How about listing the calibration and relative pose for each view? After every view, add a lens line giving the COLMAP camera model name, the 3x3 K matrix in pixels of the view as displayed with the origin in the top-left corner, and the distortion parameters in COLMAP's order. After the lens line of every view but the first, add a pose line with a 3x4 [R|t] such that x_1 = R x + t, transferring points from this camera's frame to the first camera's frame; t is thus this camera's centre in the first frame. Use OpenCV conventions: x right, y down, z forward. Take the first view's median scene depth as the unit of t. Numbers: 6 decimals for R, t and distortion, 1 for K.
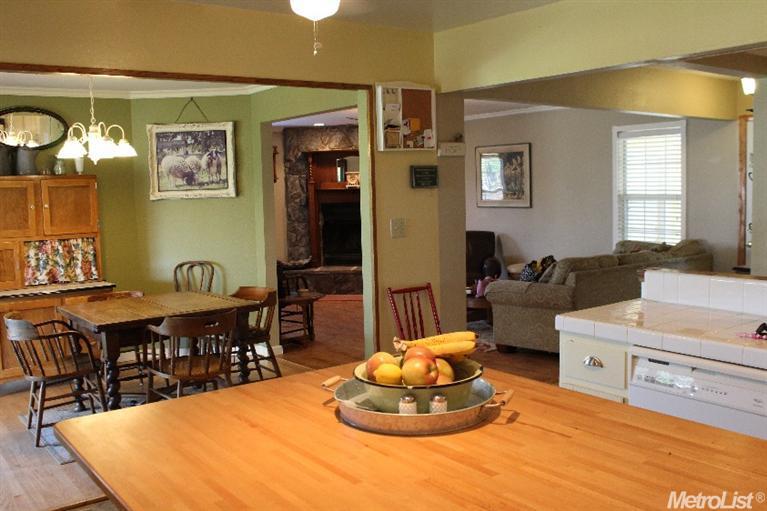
lens RADIAL K [[735.1, 0, 383.5], [0, 735.1, 255.5], [0, 0, 1]] dist [-0.068949, -0.001874]
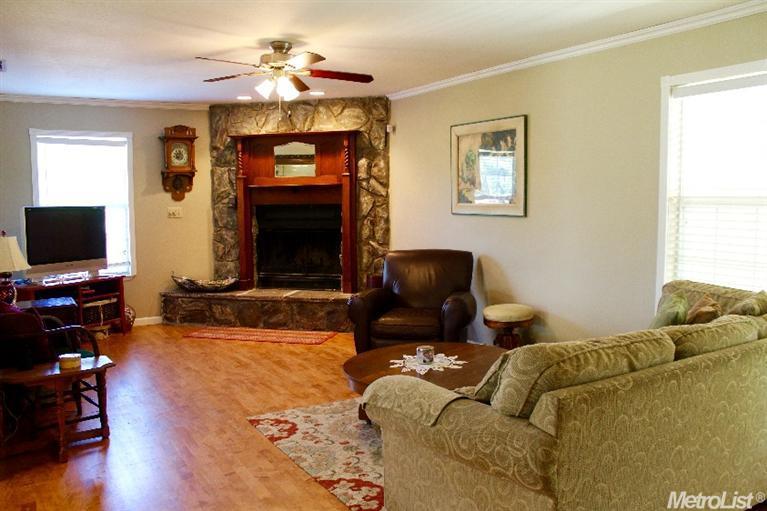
lens RADIAL K [[627.2, 0, 383.5], [0, 627.2, 255.5], [0, 0, 1]] dist [-0.094781, 0.001072]
pose [[0.994445, 0.032822, -0.100010, 0.114007], [-0.033236, 0.999444, -0.002478, -0.022442], [0.099873, 0.005789, 0.994983, 0.381748]]
